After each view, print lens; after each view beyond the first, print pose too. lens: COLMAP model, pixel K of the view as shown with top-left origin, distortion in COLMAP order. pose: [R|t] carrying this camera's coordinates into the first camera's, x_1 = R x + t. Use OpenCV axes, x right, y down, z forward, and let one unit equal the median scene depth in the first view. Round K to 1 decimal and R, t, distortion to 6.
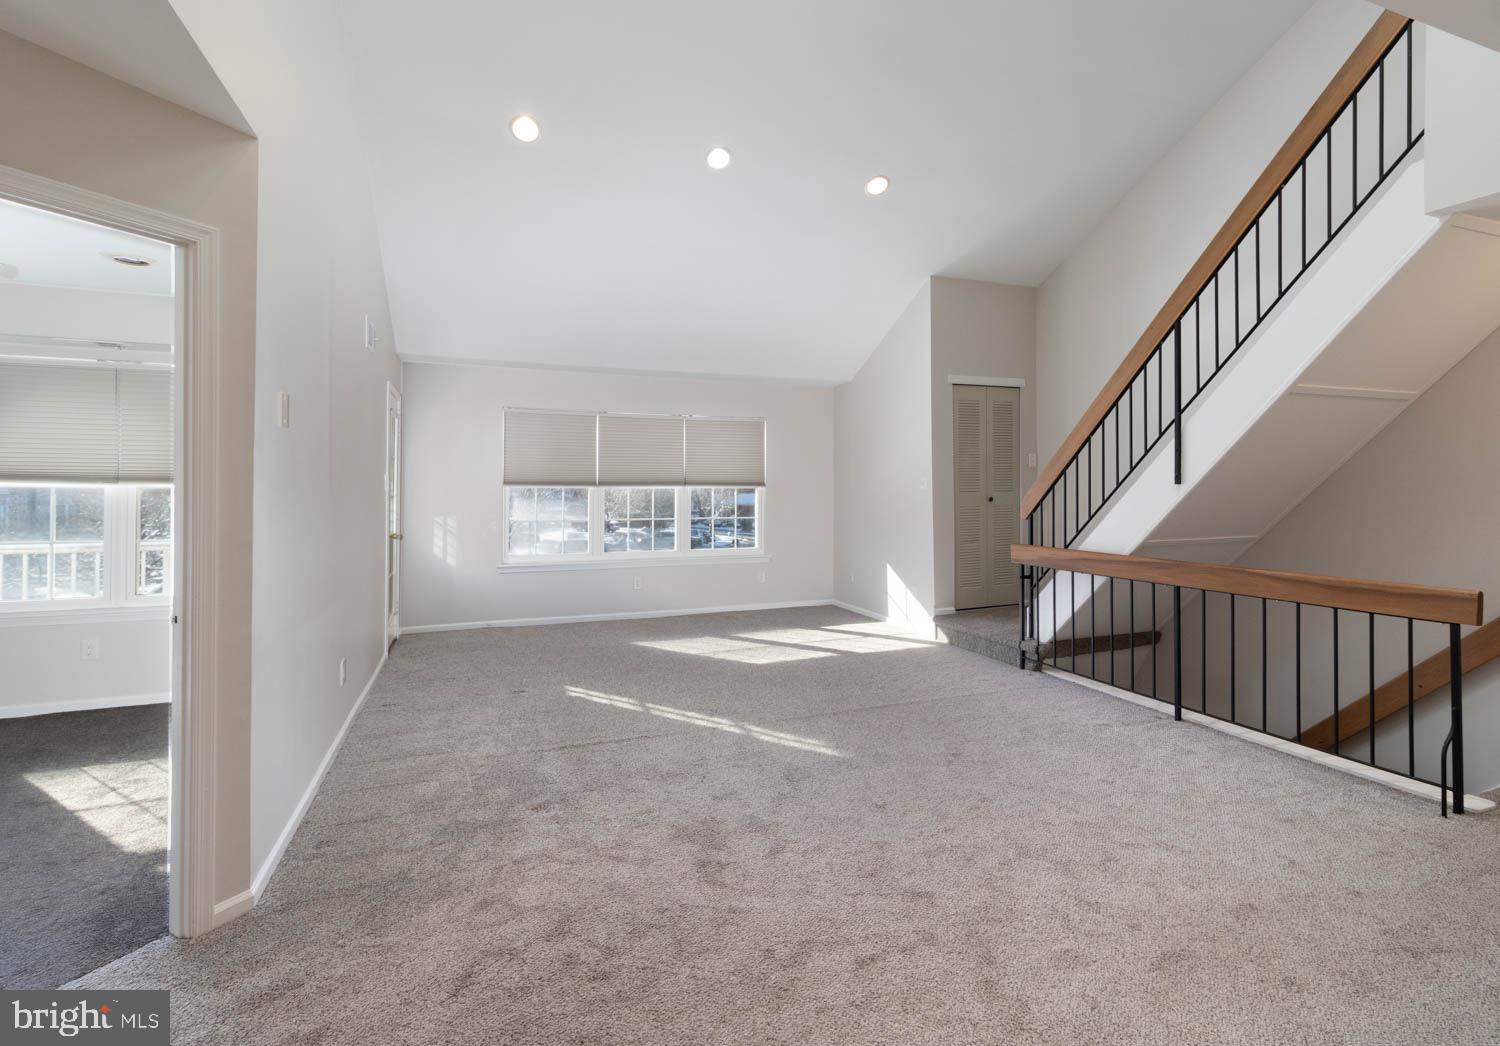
lens RADIAL K [[765.2, 0, 753.1], [0, 765.2, 468.2], [0, 0, 1]] dist [-0.000589, -0.000215]
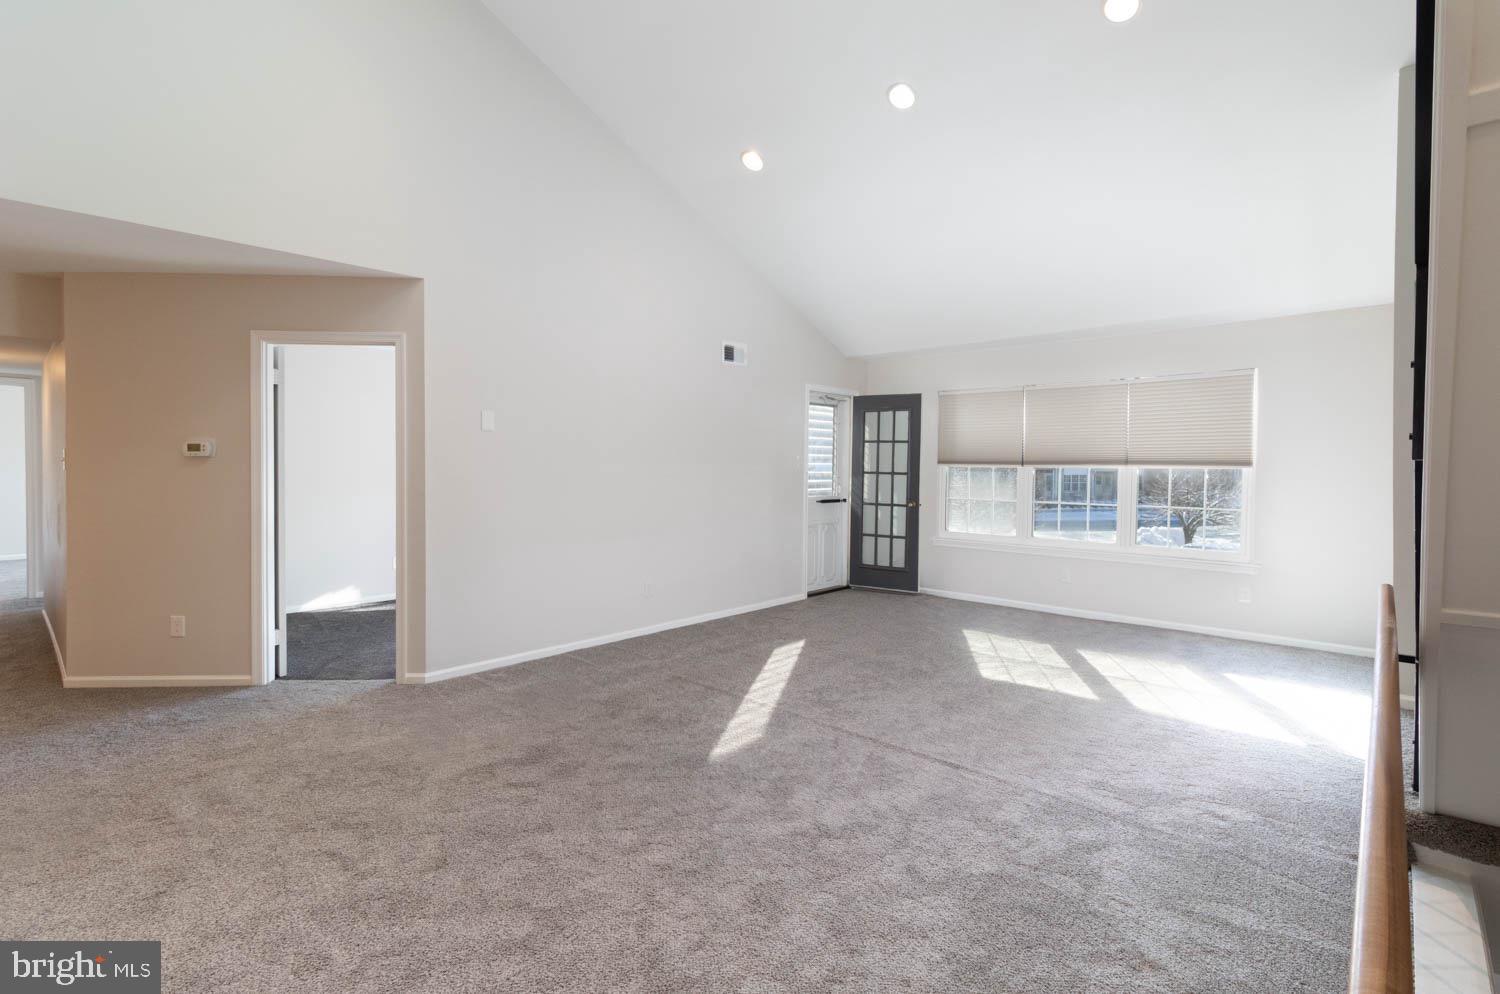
lens RADIAL K [[689.8, 0, 753.4], [0, 689.8, 473.7], [0, 0, 1]] dist [0.003143, 0.000238]
pose [[0.429604, 0.014411, -0.902902, 0.932578], [0.018546, 0.999521, 0.024777, 0.014840], [0.902827, -0.027389, 0.429131, 0.751169]]
